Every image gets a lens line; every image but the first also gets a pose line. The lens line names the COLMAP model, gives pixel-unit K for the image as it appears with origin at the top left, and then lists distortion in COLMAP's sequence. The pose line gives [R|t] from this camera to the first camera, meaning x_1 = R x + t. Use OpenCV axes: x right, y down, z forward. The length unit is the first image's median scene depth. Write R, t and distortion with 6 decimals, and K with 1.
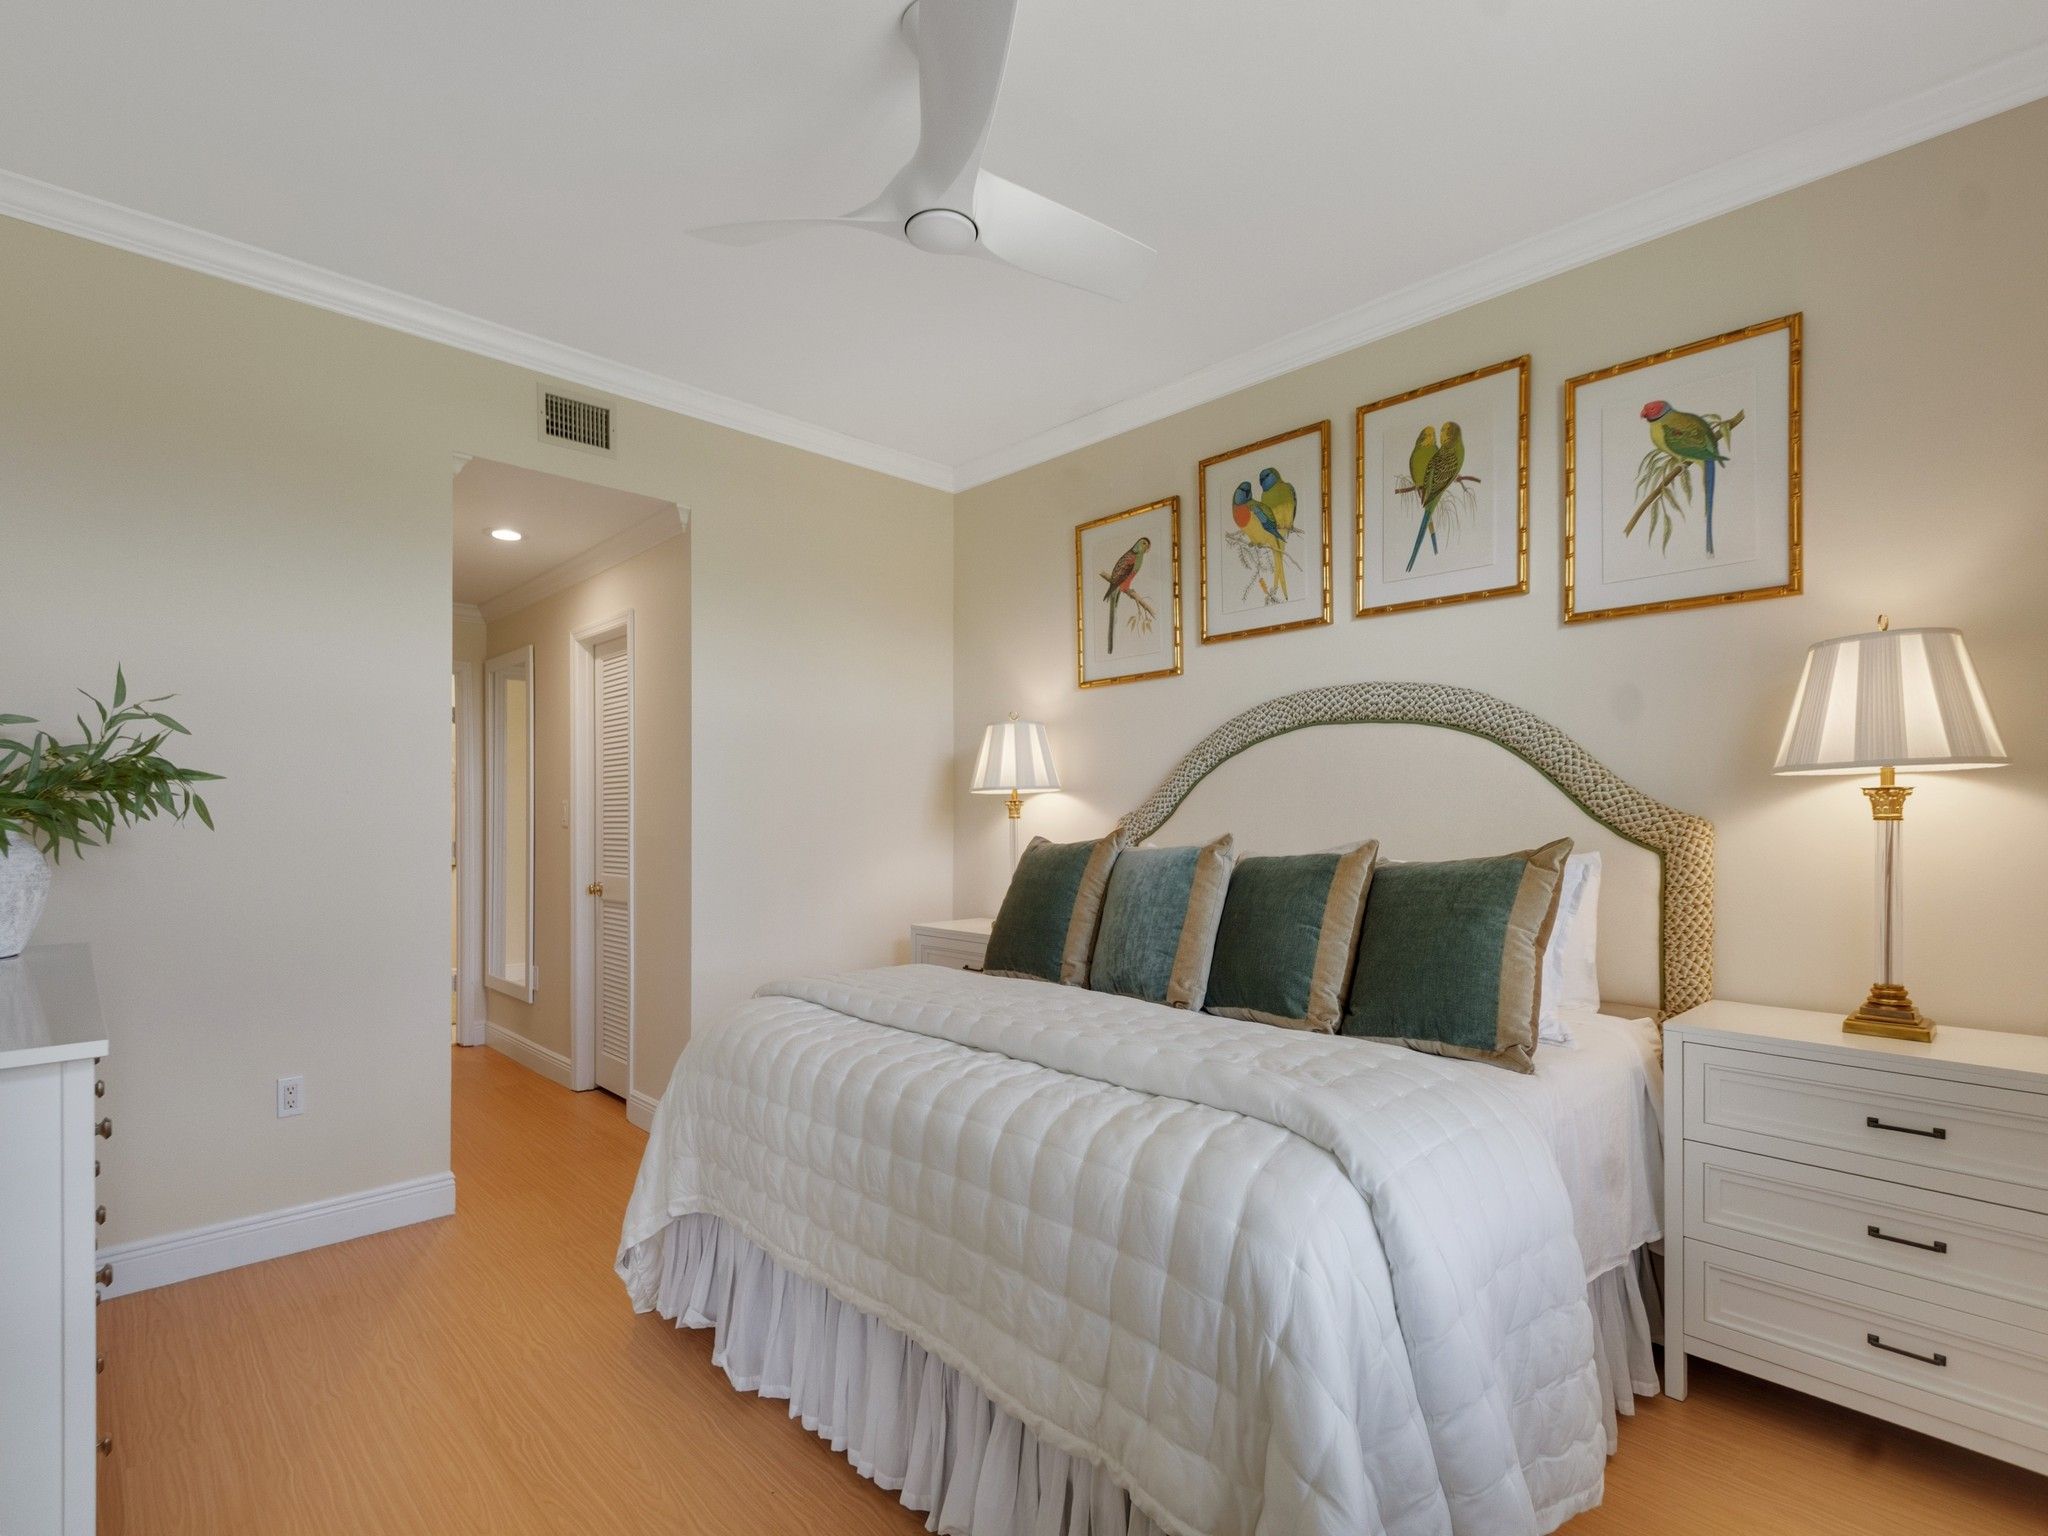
lens RADIAL K [[957.1, 0, 1019.6], [0, 957.1, 830.3], [0, 0, 1]] dist [0.001063, -0.000148]
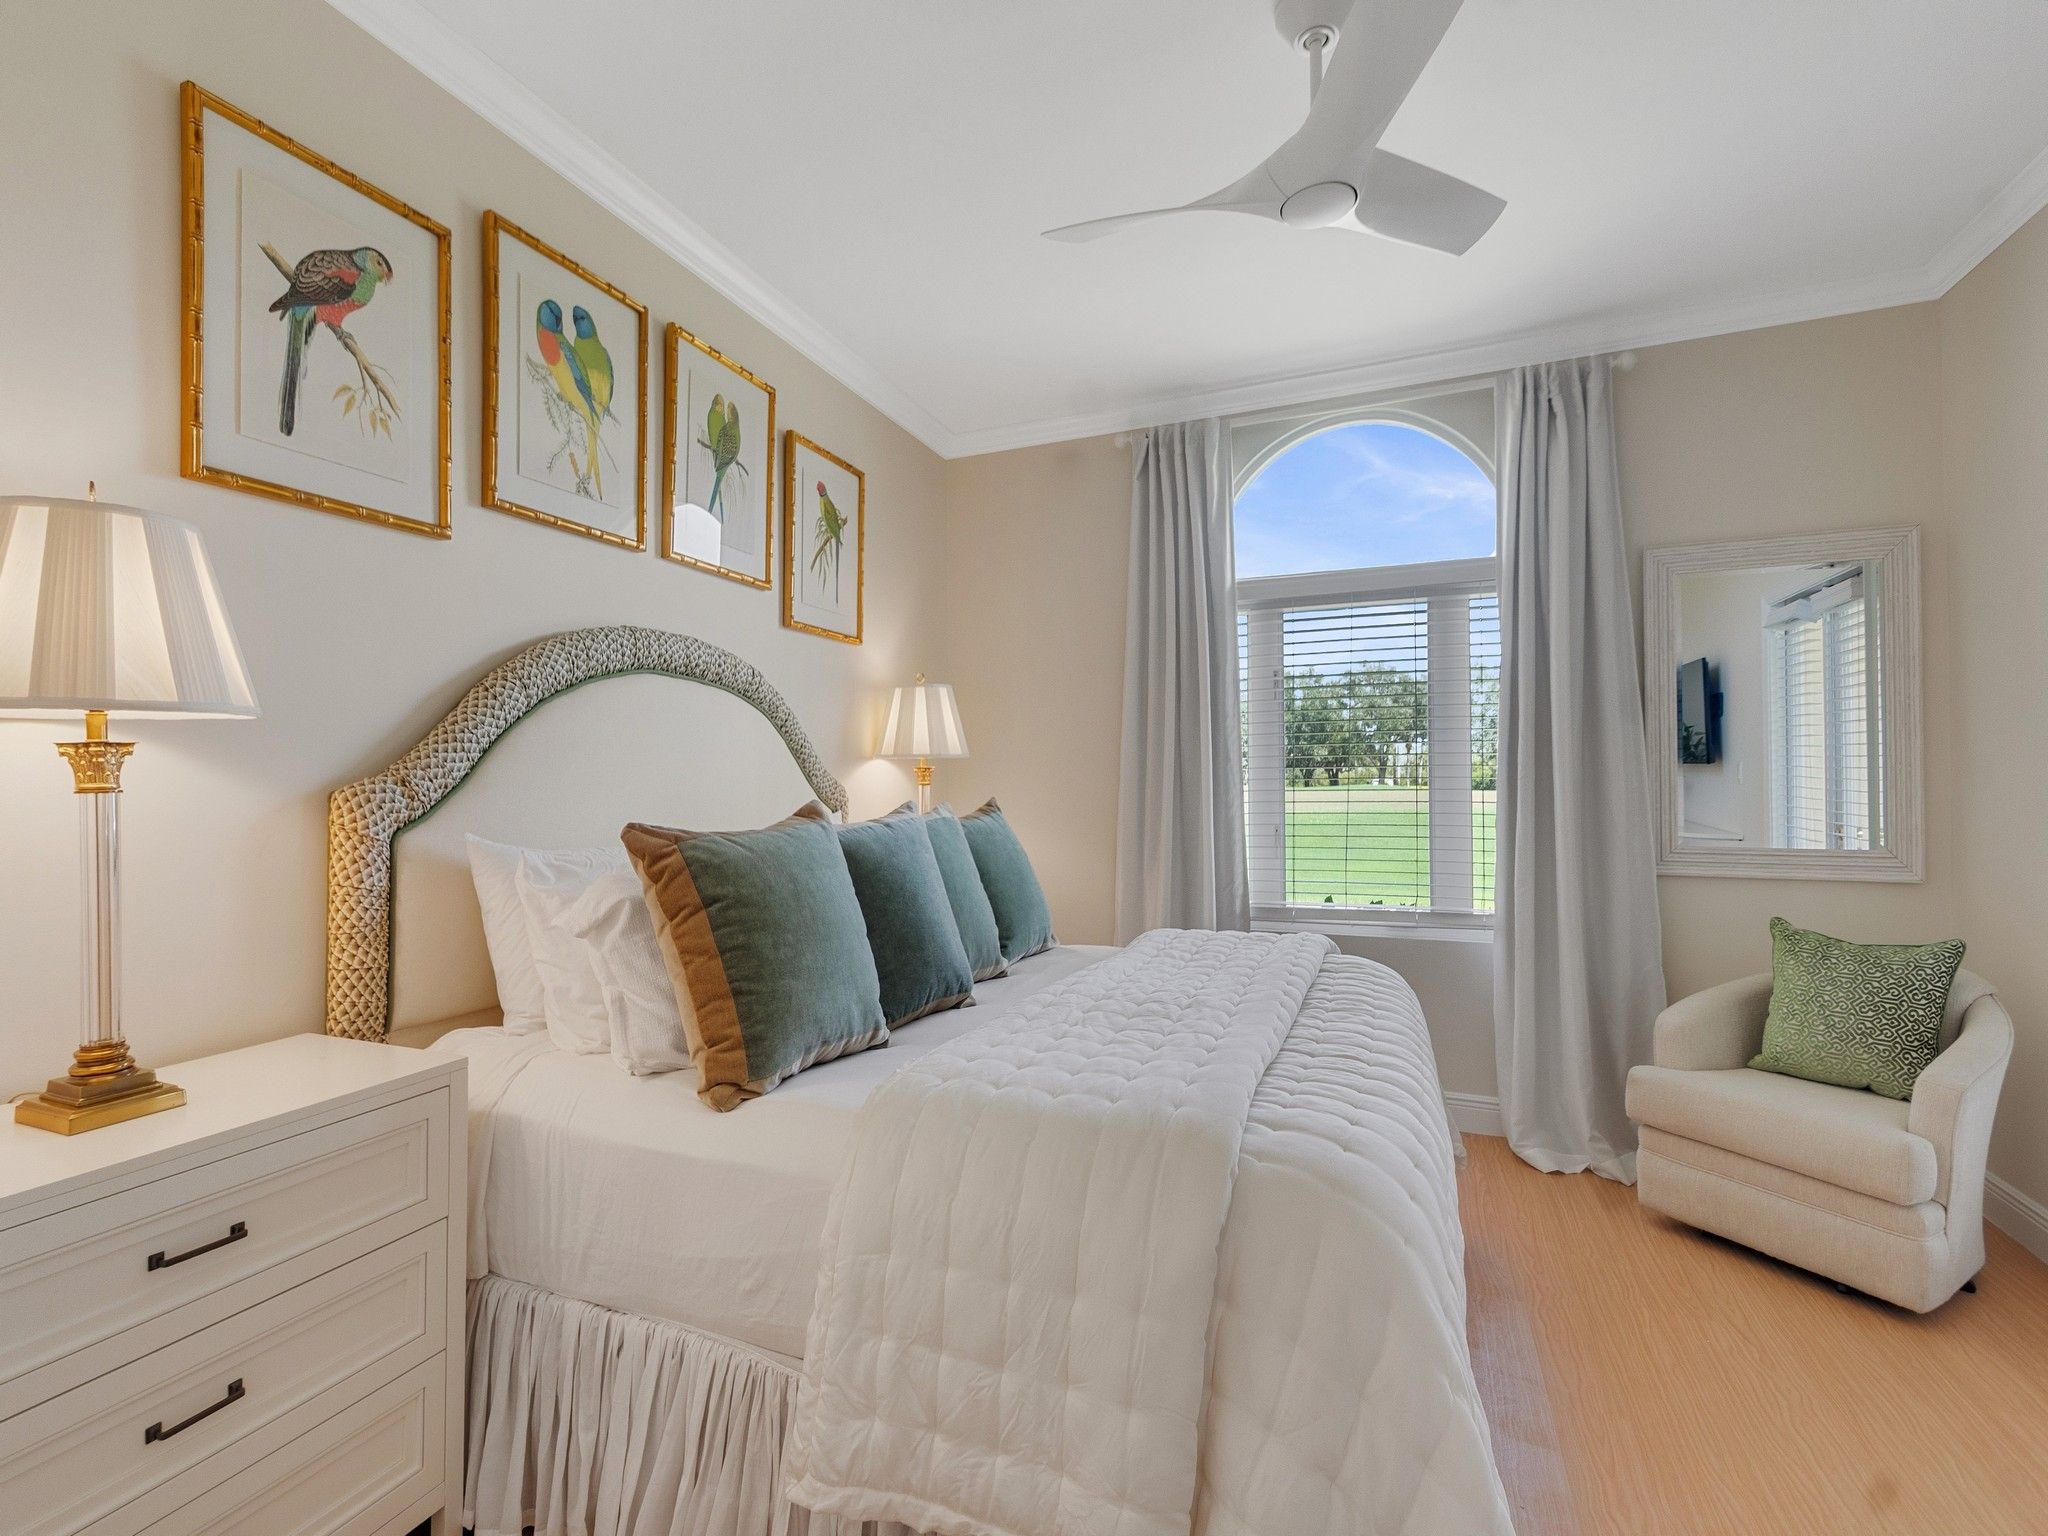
lens RADIAL K [[916.6, 0, 1030.3], [0, 916.6, 772.9], [0, 0, 1]] dist [0.007492, -0.001090]
pose [[-0.398829, -0.004131, 0.917016, -0.530562], [0.002543, 0.999981, 0.005611, -0.025217], [-0.917022, 0.004570, -0.398811, 0.976781]]
